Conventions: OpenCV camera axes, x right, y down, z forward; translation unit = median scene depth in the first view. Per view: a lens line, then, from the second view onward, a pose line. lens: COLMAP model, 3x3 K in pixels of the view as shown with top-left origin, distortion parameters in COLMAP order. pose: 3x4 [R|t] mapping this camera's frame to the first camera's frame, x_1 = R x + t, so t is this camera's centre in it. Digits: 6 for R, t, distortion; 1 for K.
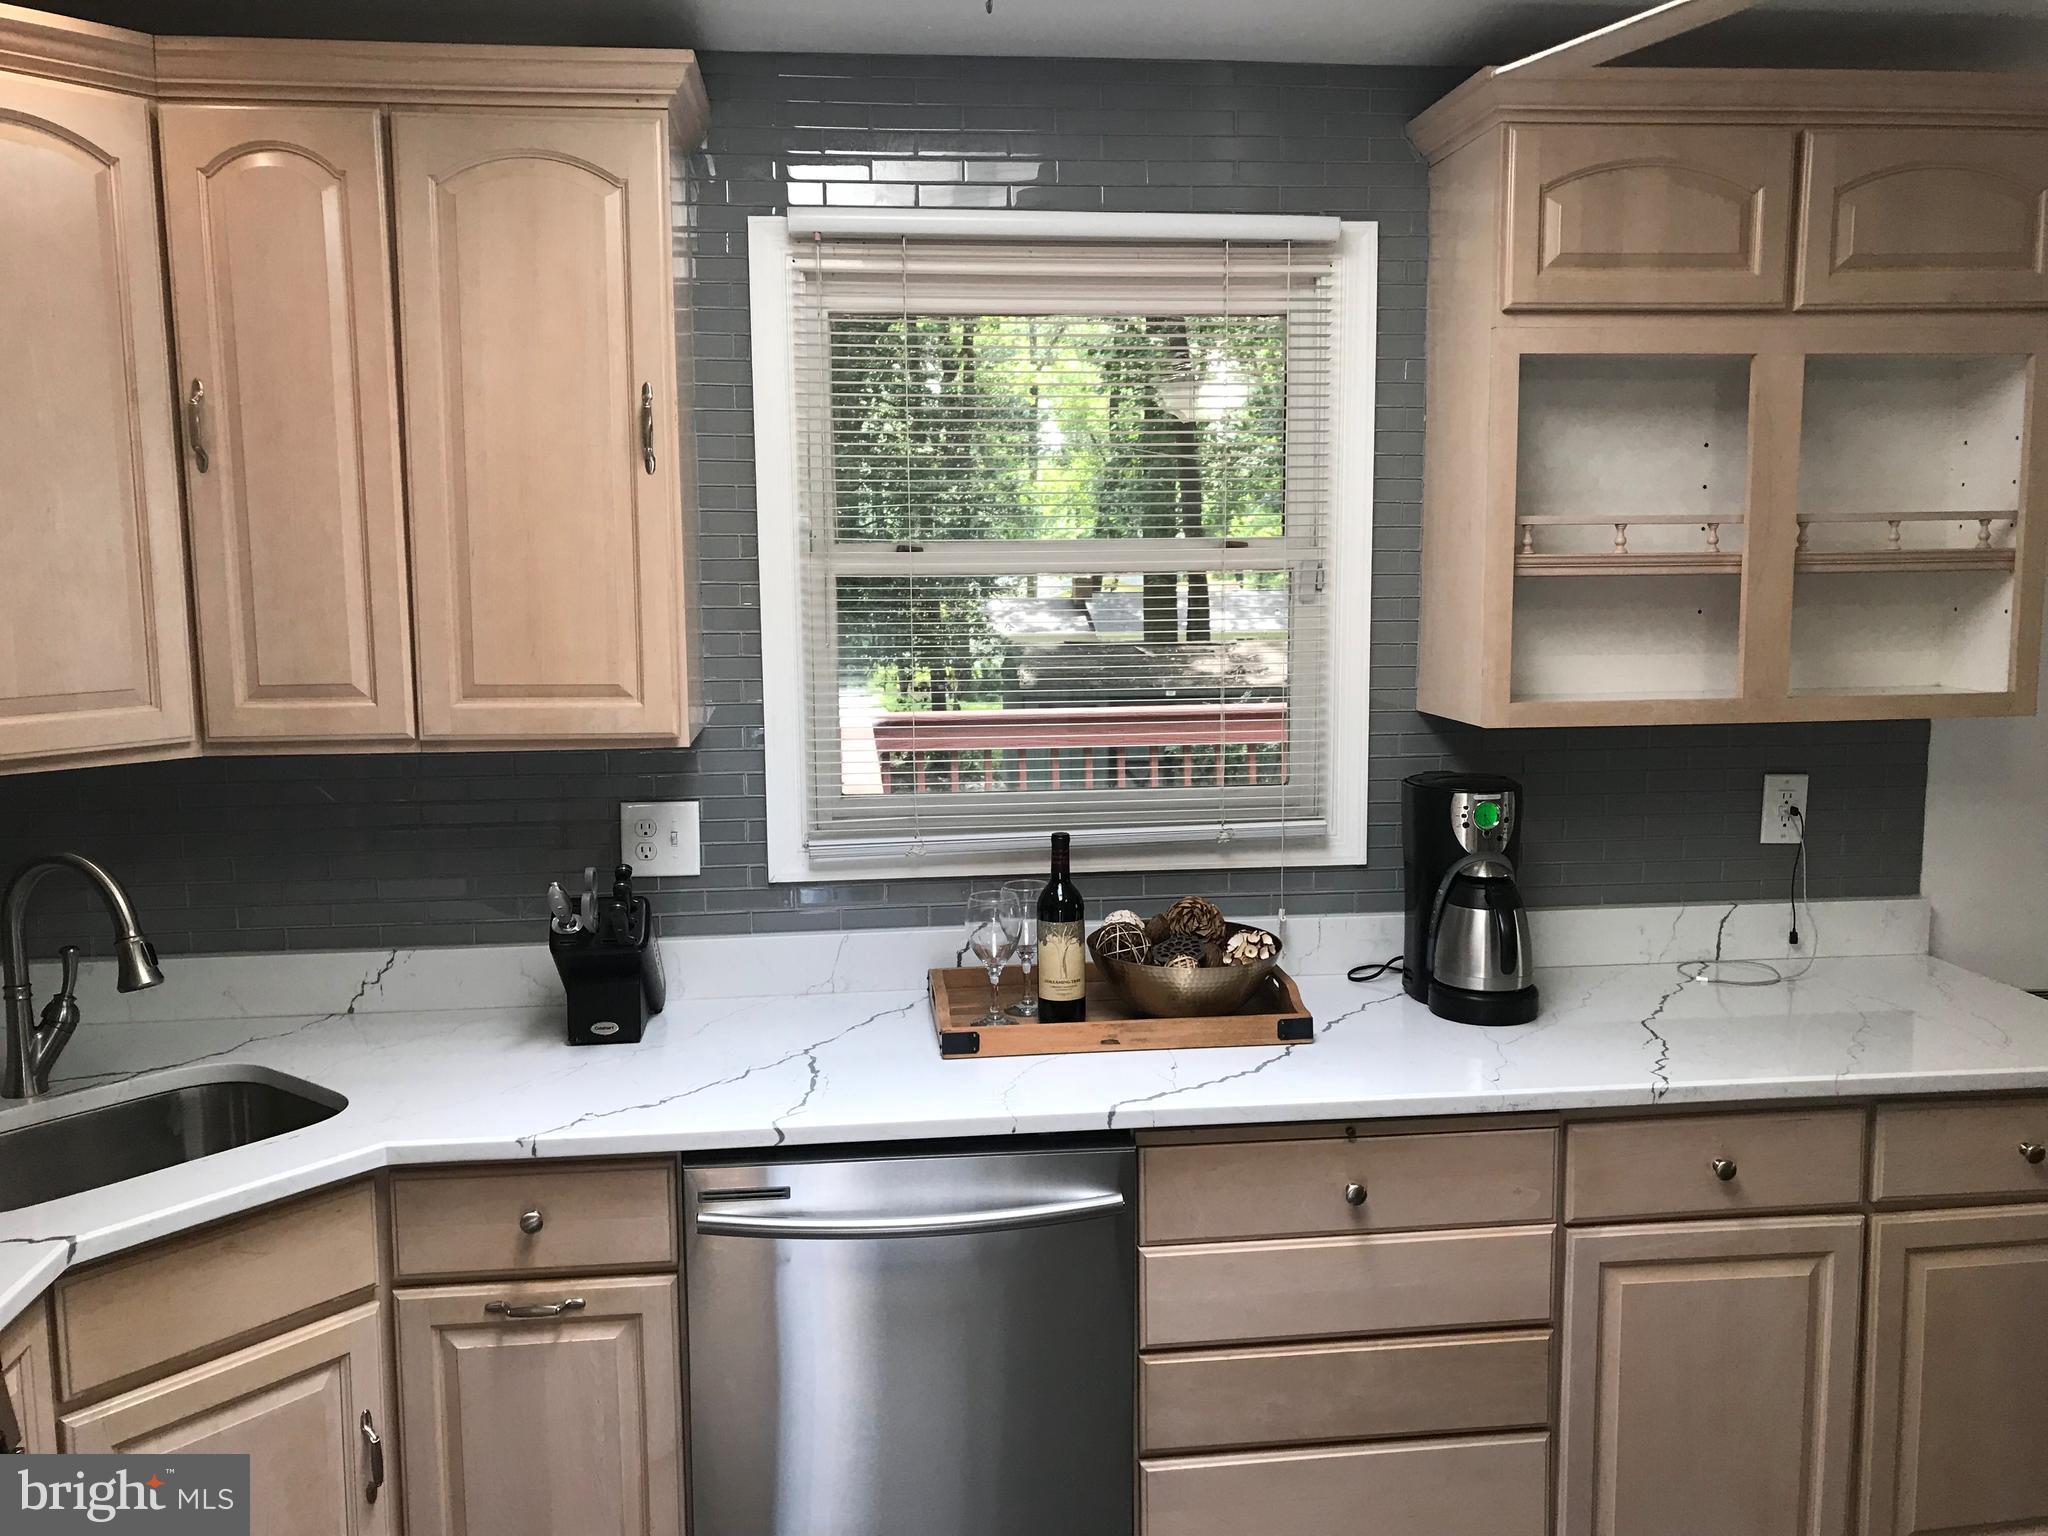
lens RADIAL K [[1684.6, 0, 1017.6], [0, 1684.6, 755.0], [0, 0, 1]] dist [0.036146, -0.029589]
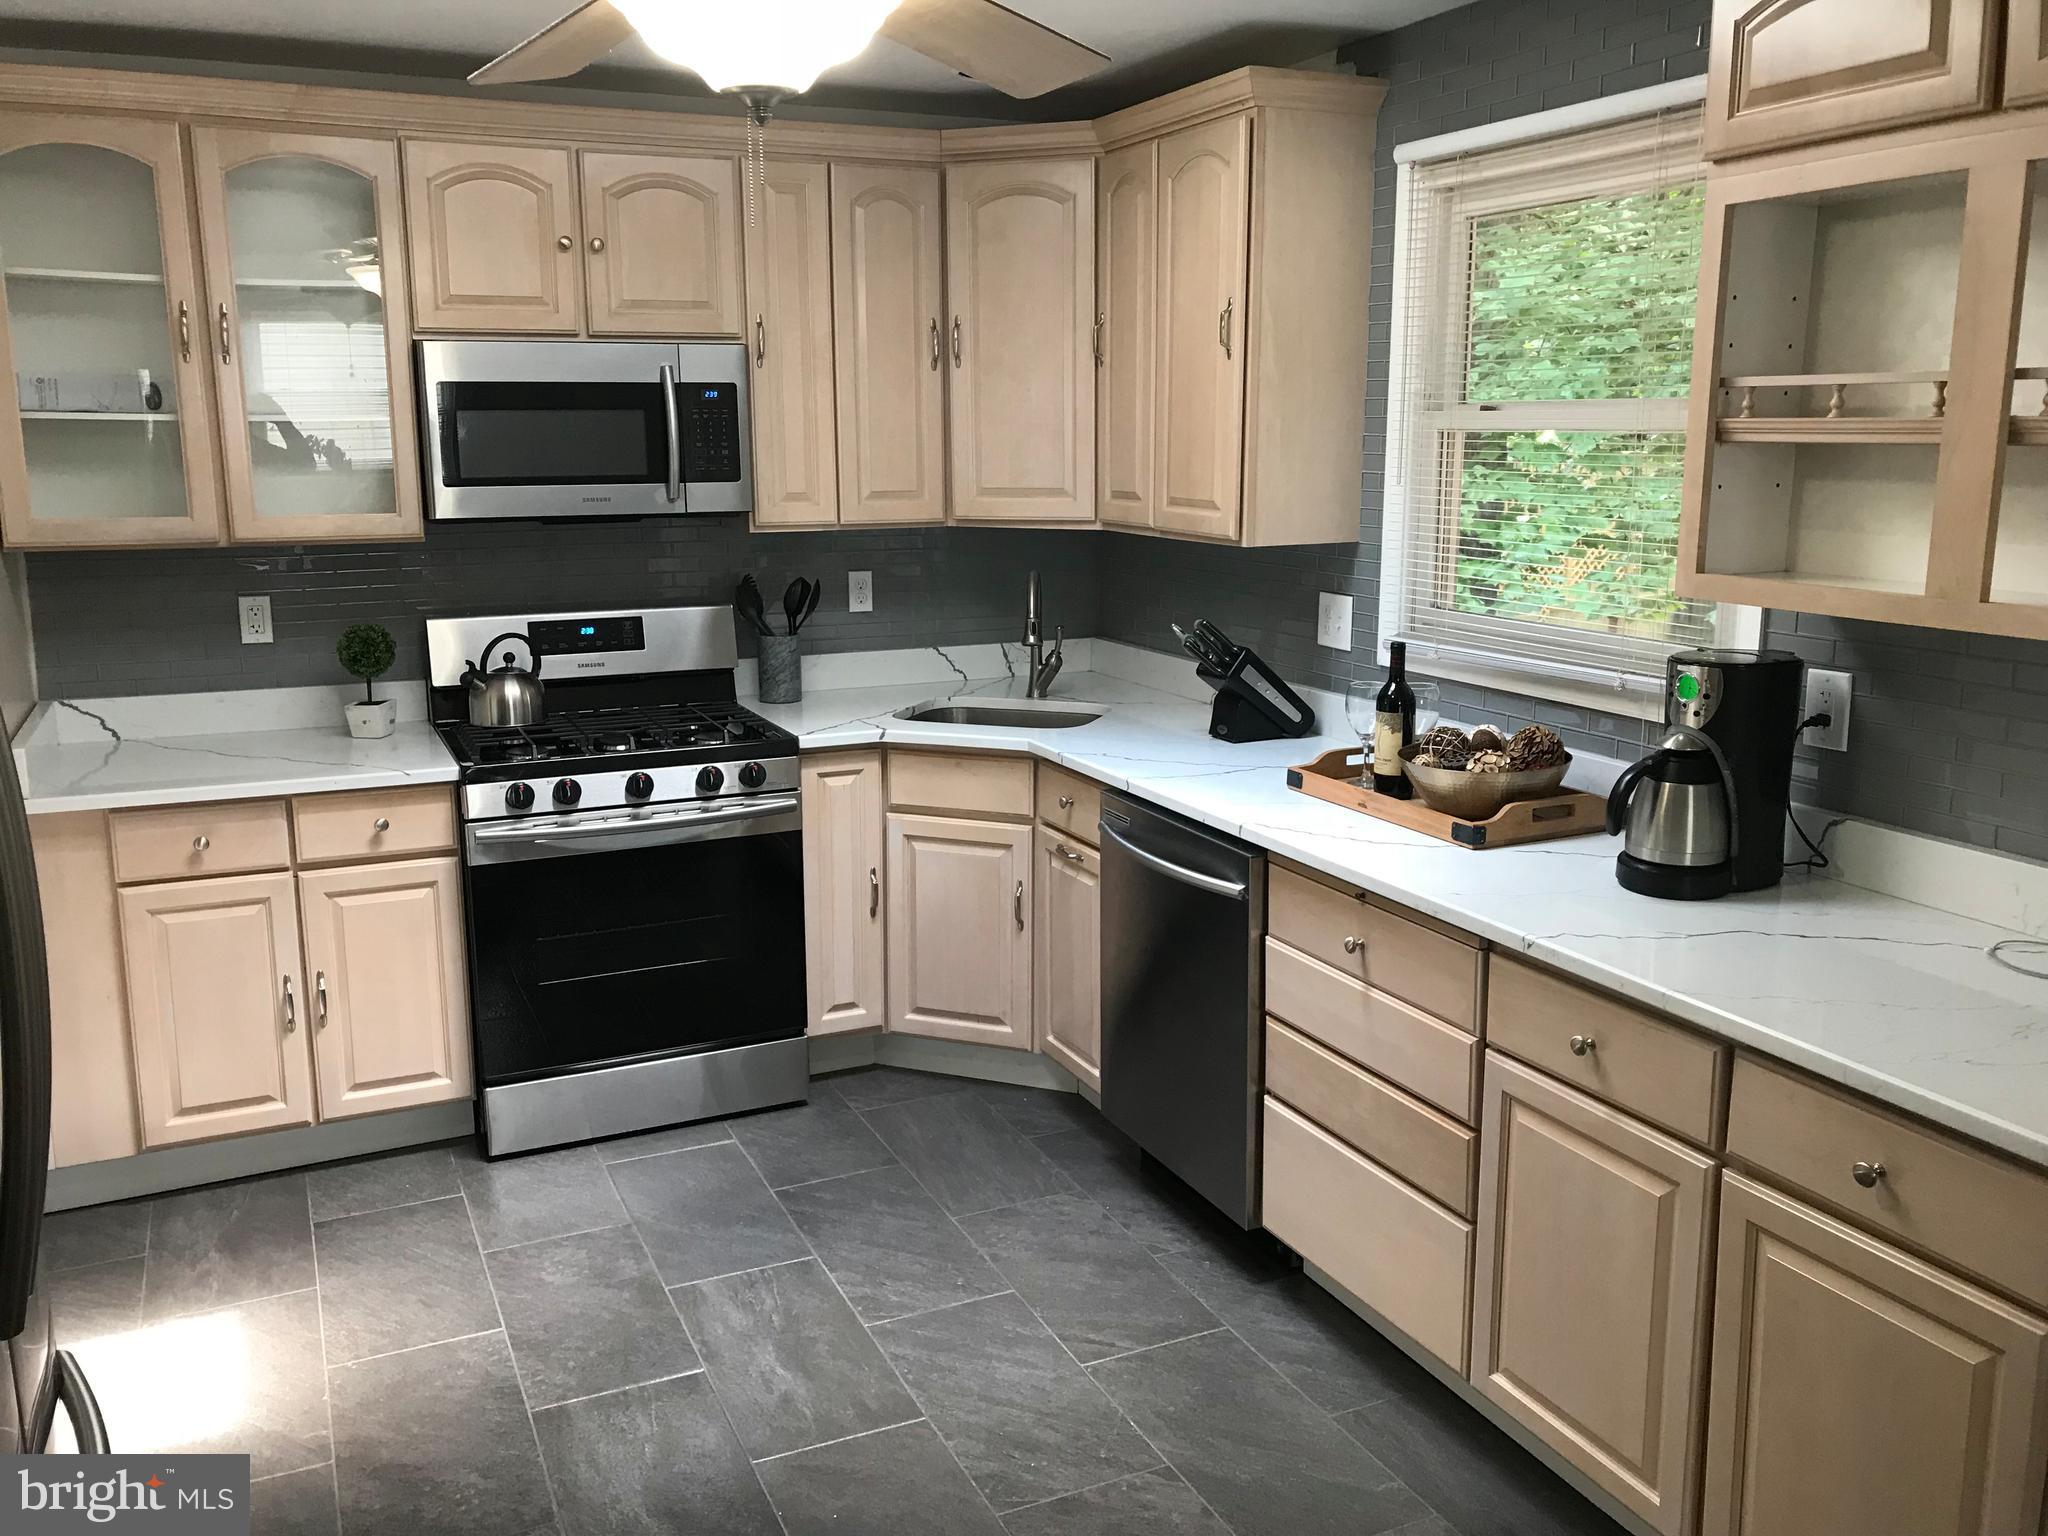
lens RADIAL K [[1684.6, 0, 1029.2], [0, 1684.6, 760.4], [0, 0, 1]] dist [0.036146, -0.029589]
pose [[0.323035, 0.195225, -0.926032, 1.177198], [-0.114745, 0.979353, 0.166438, -0.046891], [0.939405, 0.052492, 0.338766, 0.341364]]
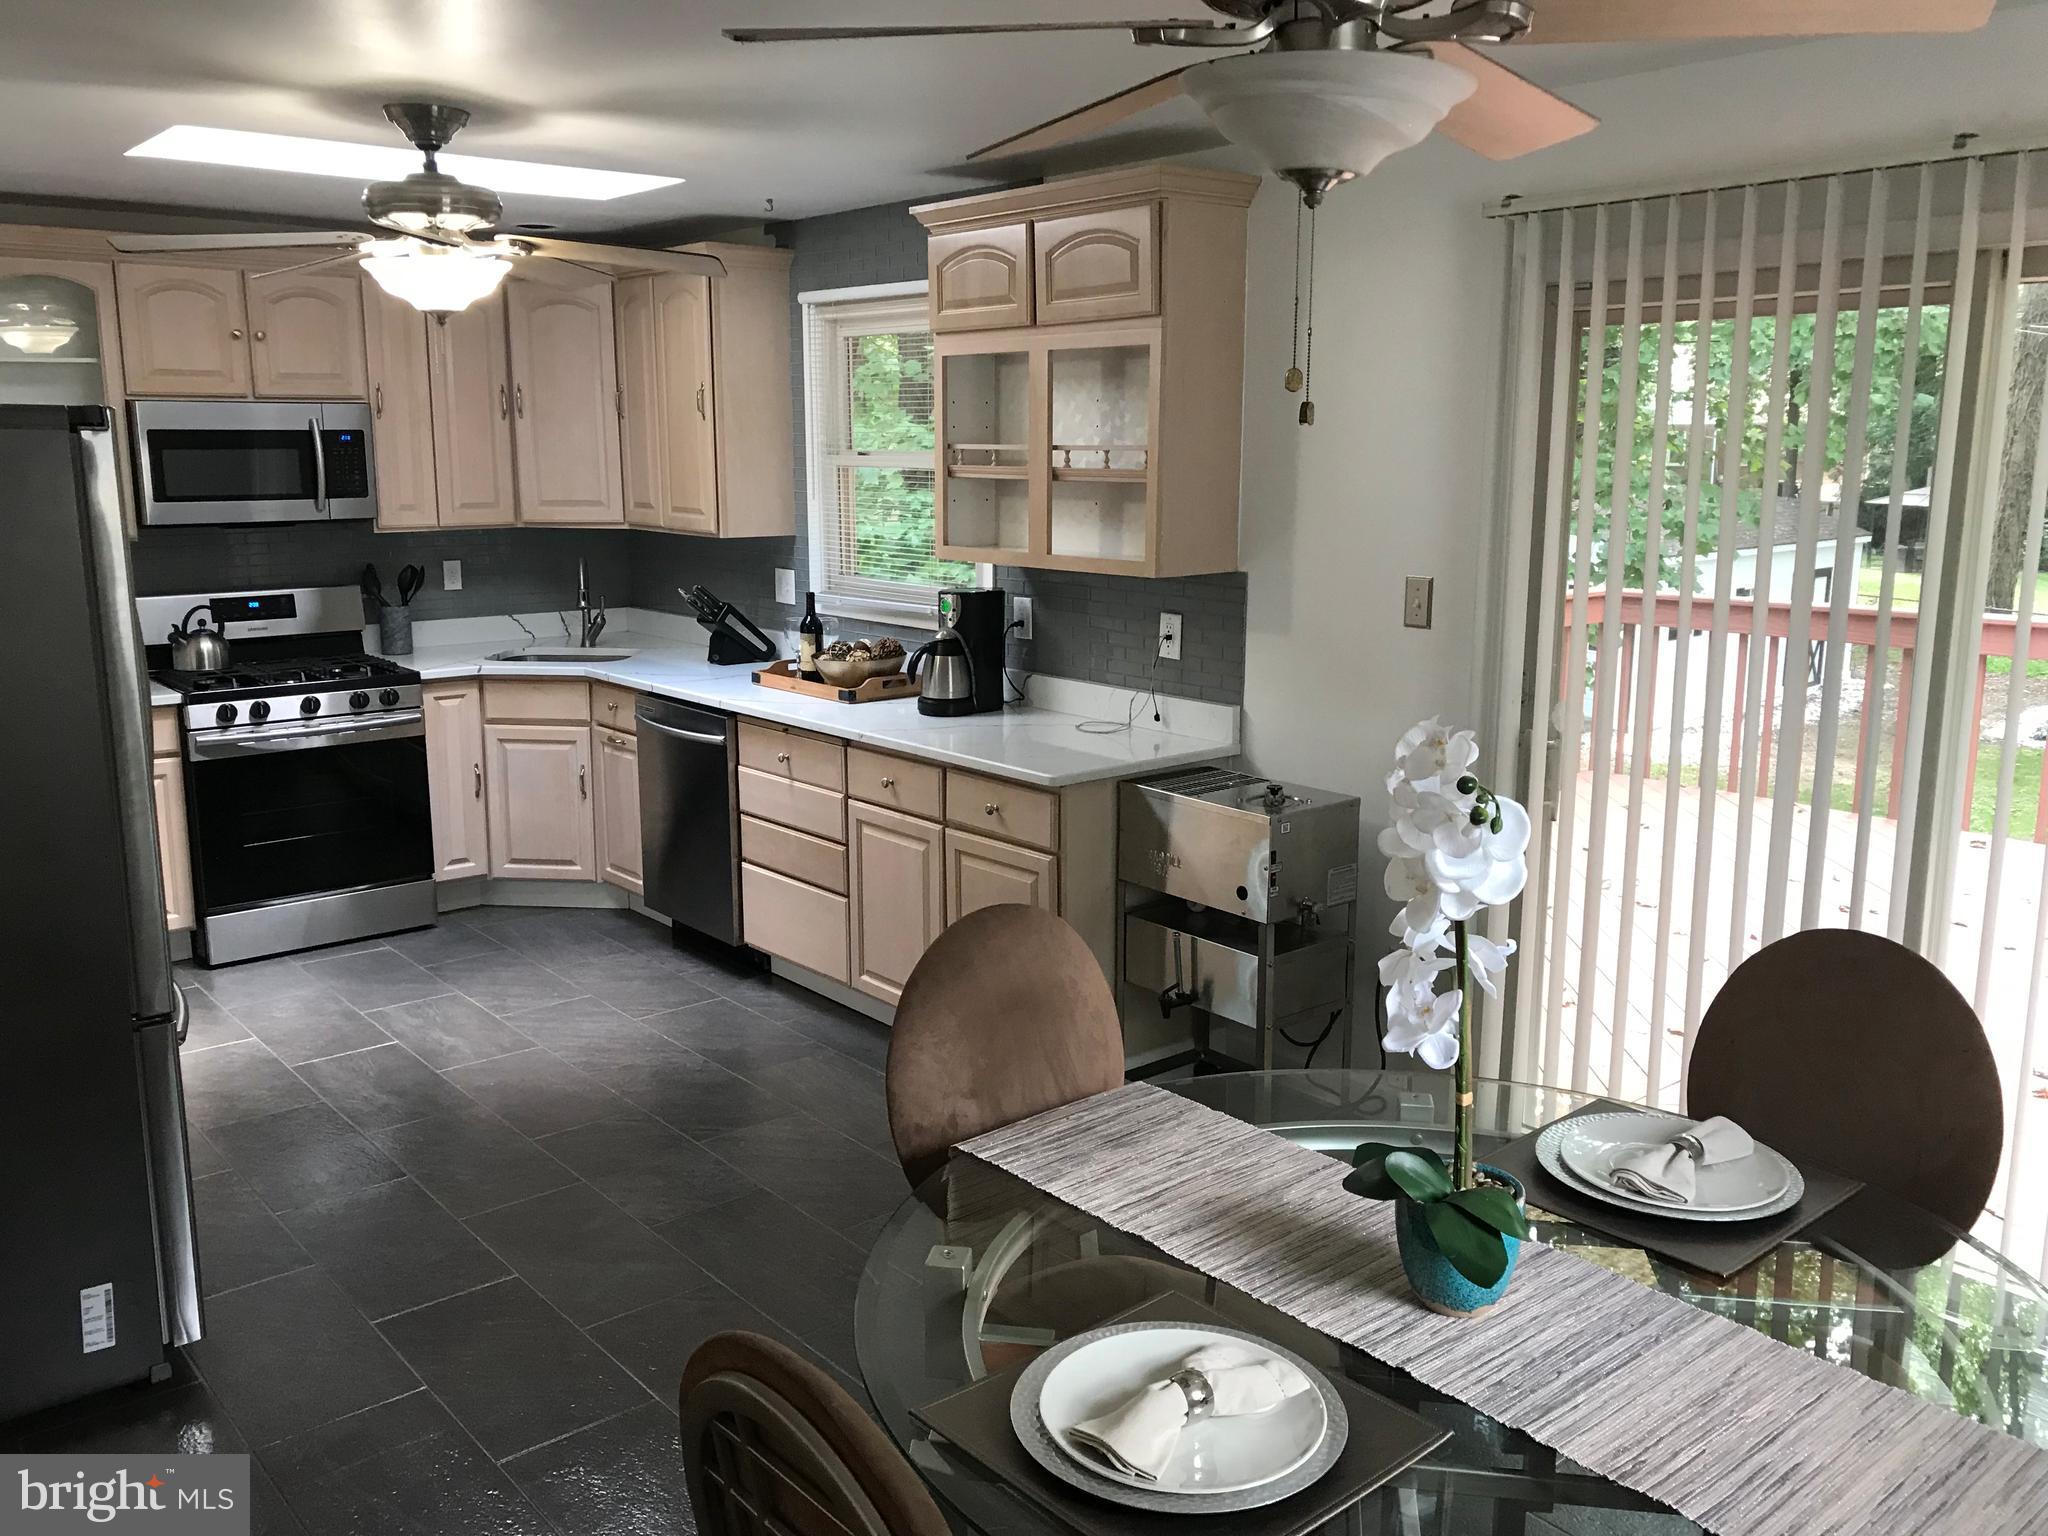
lens RADIAL K [[1684.6, 0, 1018.0], [0, 1684.6, 738.4], [0, 0, 1]] dist [0.036146, -0.029589]
pose [[0.557537, 0.157805, -0.815015, 2.040751], [-0.107062, 0.987236, 0.117911, -0.051452], [0.823219, 0.021517, 0.567316, 0.017234]]
